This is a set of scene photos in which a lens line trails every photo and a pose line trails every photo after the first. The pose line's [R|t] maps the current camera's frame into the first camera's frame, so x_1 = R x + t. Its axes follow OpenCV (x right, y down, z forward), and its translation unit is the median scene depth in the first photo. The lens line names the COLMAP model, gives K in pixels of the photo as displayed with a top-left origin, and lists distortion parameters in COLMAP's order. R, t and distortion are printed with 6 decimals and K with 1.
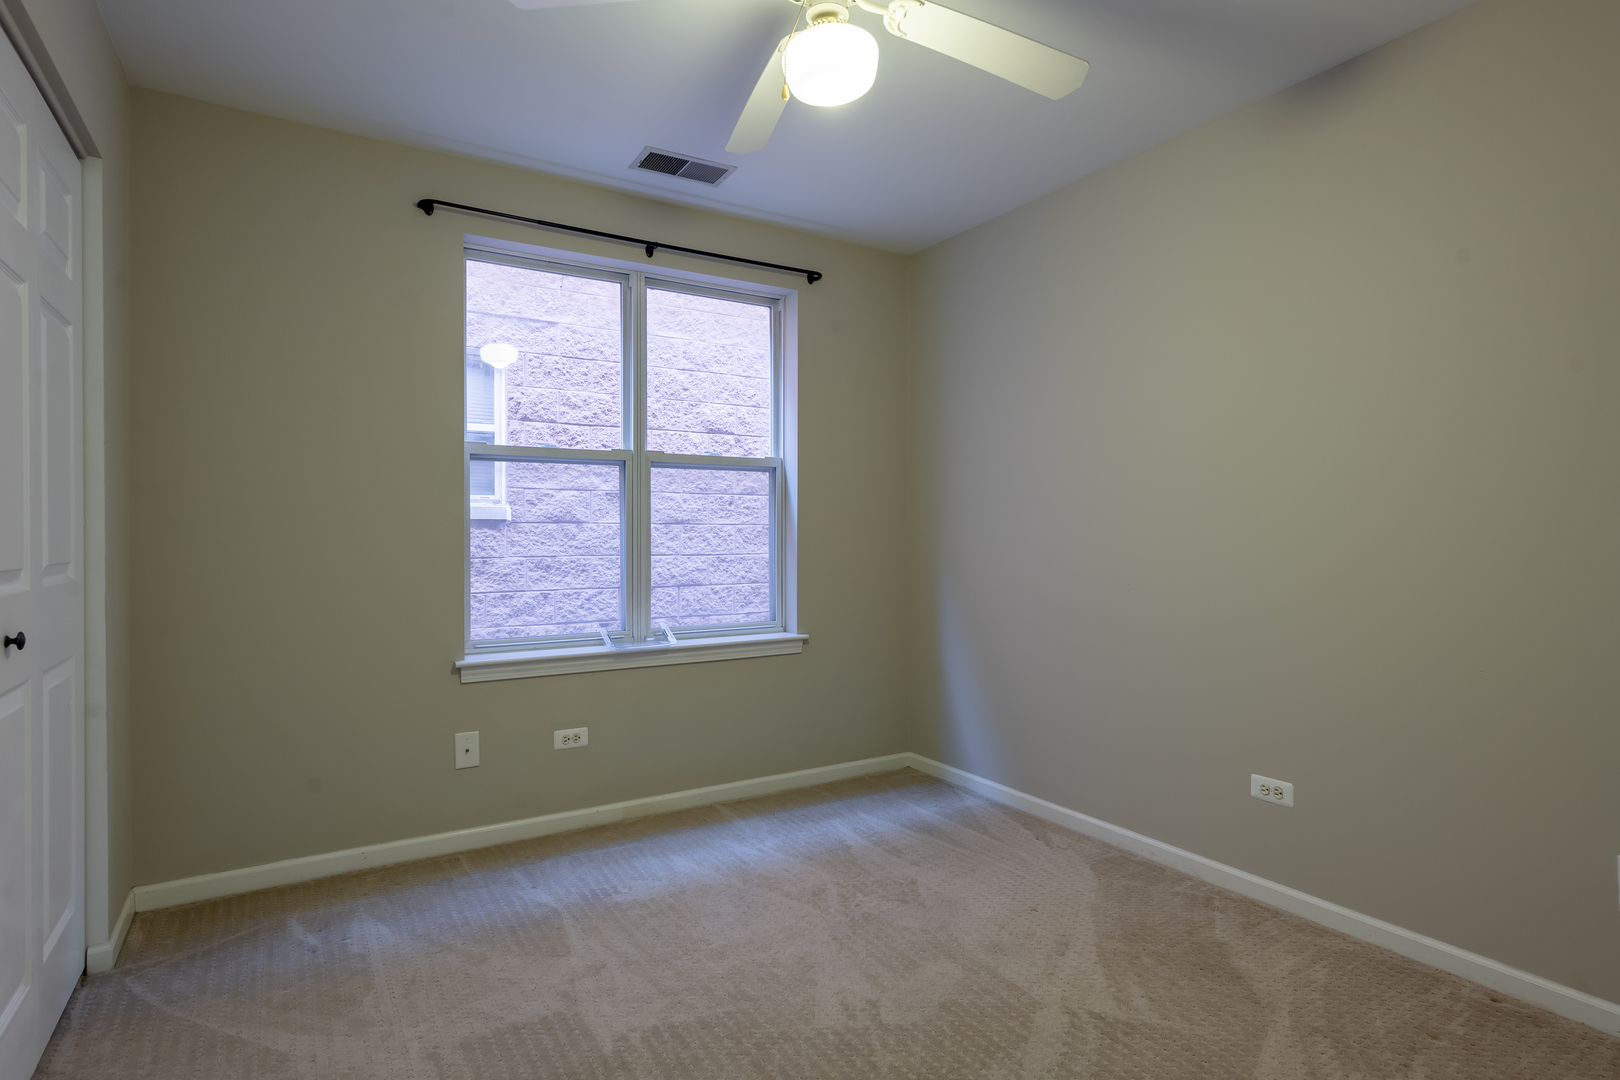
lens RADIAL K [[822.5, 0, 807.1], [0, 822.5, 535.9], [0, 0, 1]] dist [0.007054, 0.000515]
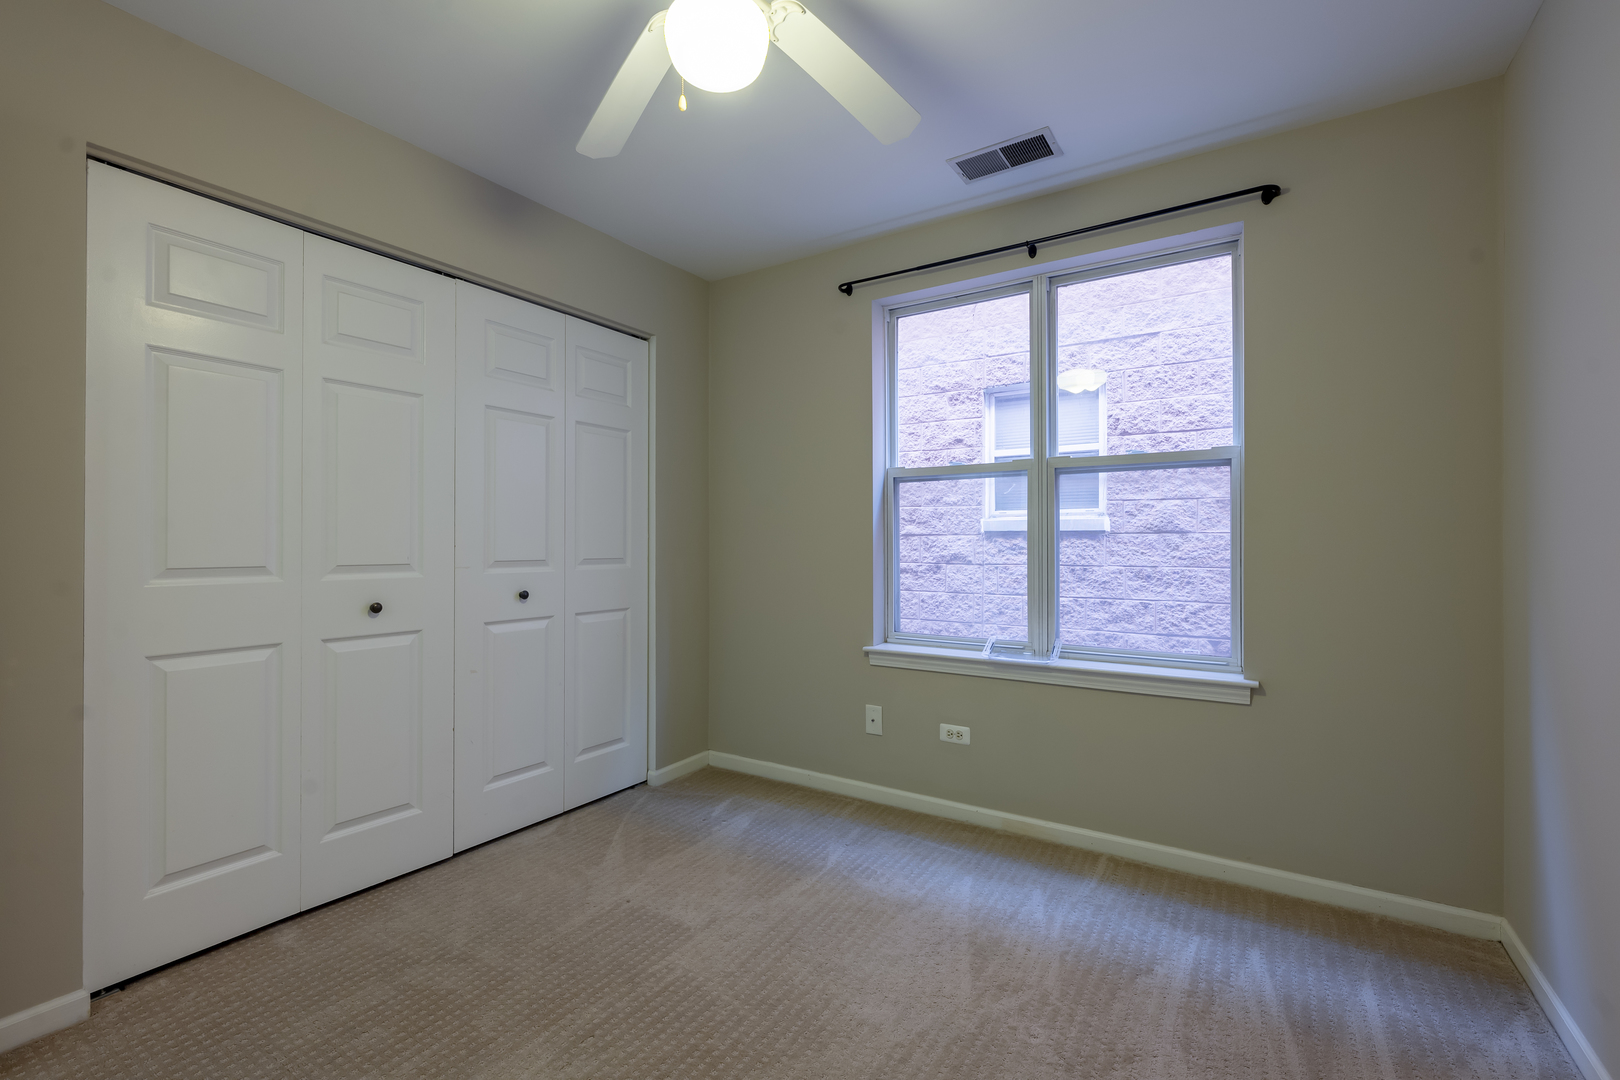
lens RADIAL K [[693.5, 0, 808.2], [0, 693.5, 540.4], [0, 0, 1]] dist [-0.000328, 0.000937]
pose [[0.447062, -0.000869, -0.894503, 0.266157], [-0.005639, 0.999977, -0.003790, -0.001617], [0.894485, 0.006739, 0.447047, 0.256392]]
